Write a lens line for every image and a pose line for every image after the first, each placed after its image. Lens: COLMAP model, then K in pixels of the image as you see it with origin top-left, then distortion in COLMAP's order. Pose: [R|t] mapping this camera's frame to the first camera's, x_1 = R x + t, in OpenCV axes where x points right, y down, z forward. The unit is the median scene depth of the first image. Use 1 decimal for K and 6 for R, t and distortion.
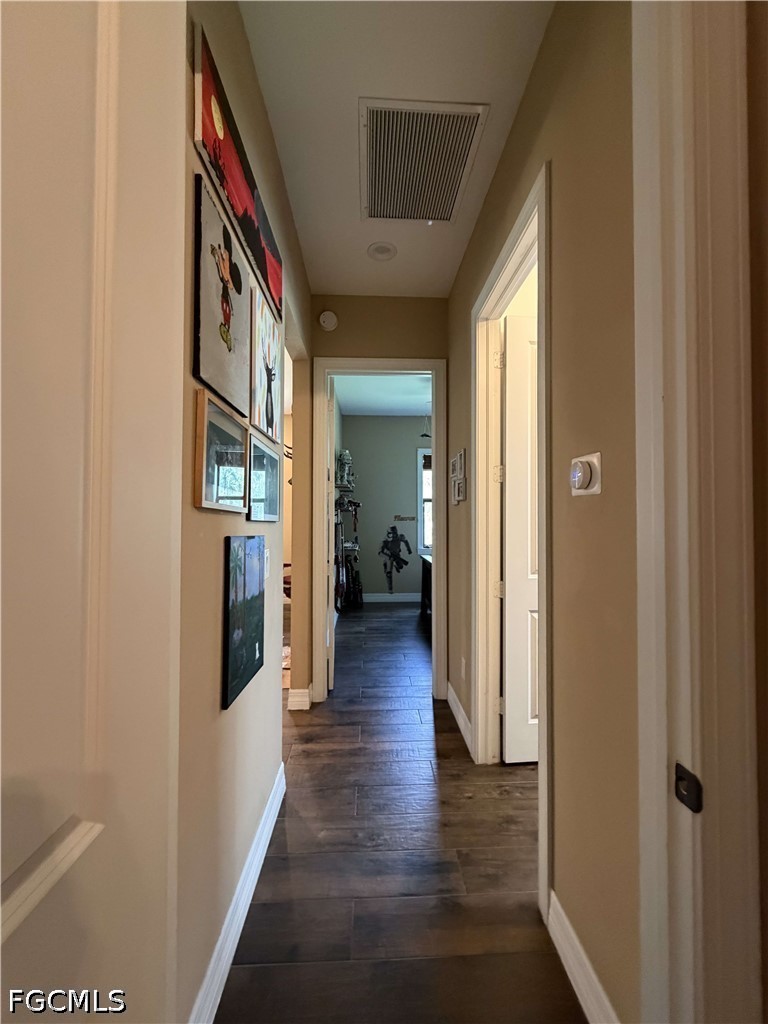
lens RADIAL K [[406.5, 0, 383.8], [0, 406.5, 510.1], [0, 0, 1]] dist [0.002407, 0.001110]
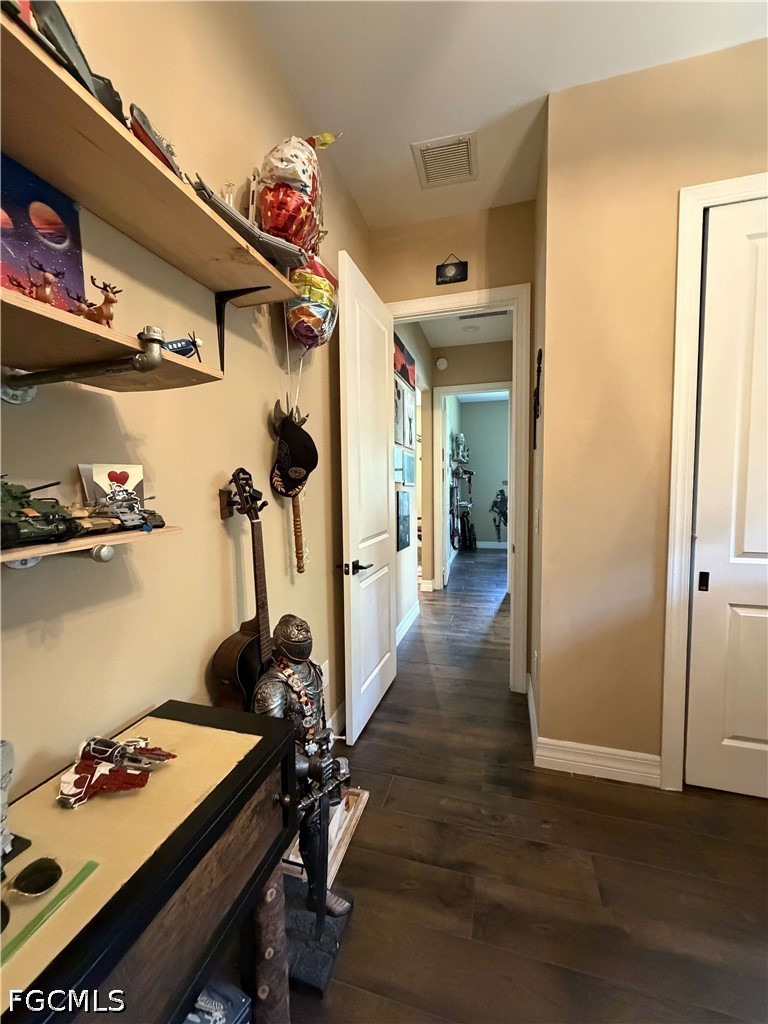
lens RADIAL K [[406.5, 0, 384.4], [0, 406.5, 512.1], [0, 0, 1]] dist [0.002407, 0.001110]
pose [[0.949451, 0.008761, -0.313794, 0.087347], [0.019486, 0.996038, 0.086769, -0.007798], [0.313311, -0.088498, 0.945518, -0.362448]]
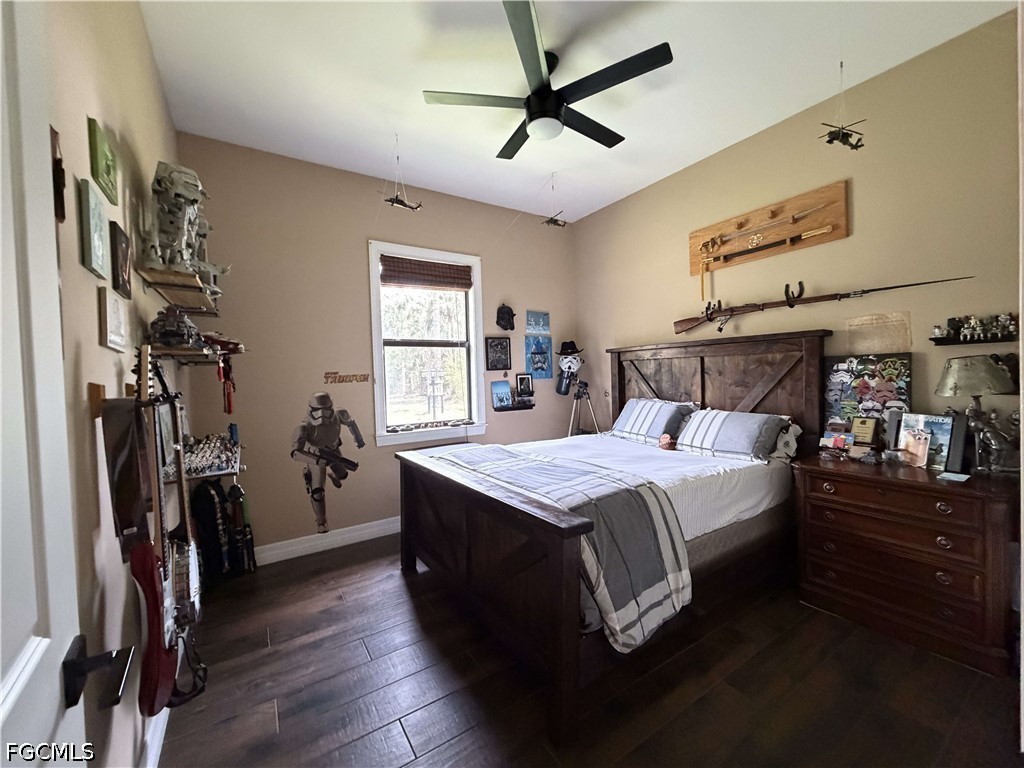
lens RADIAL K [[406.5, 0, 510.1], [0, 406.5, 383.6], [0, 0, 1]] dist [0.002407, 0.001110]
pose [[0.861068, -0.034989, 0.507285, -0.035759], [0.016190, 0.999010, 0.041424, 0.011831], [-0.508233, -0.027456, 0.860782, 0.544564]]
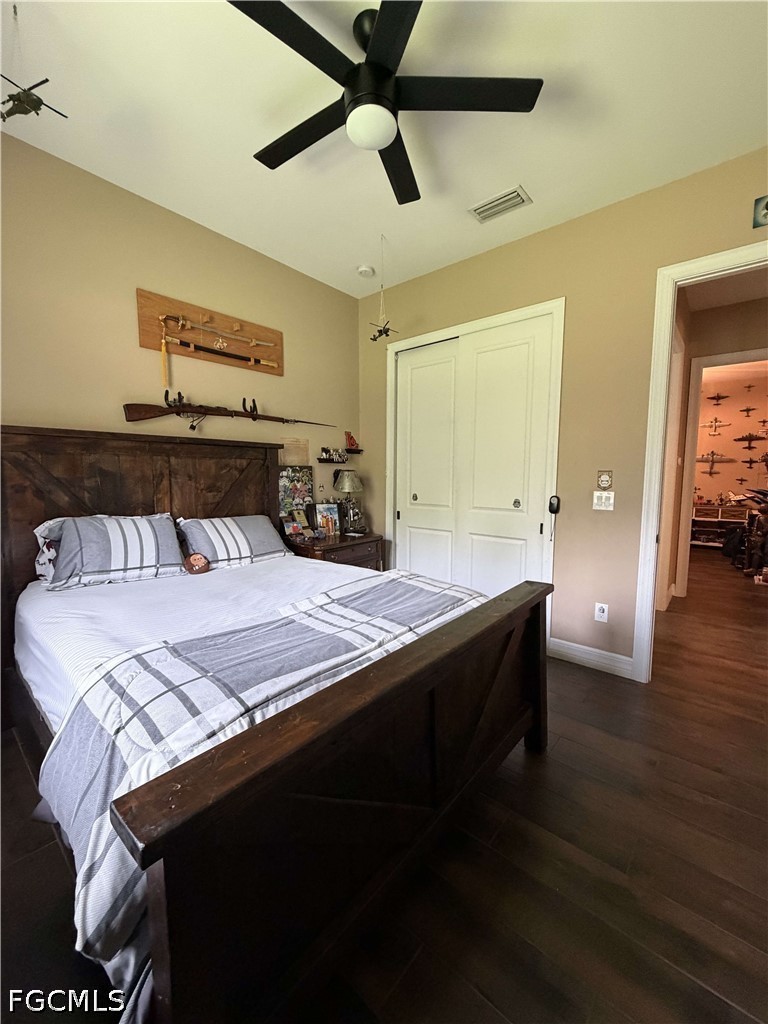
lens RADIAL K [[406.5, 0, 382.7], [0, 406.5, 512.4], [0, 0, 1]] dist [0.002407, 0.001110]
pose [[-0.724492, -0.068647, 0.685856, 0.011237], [-0.020554, 0.996737, 0.078051, 0.038328], [-0.688976, 0.042450, -0.723540, 1.655248]]
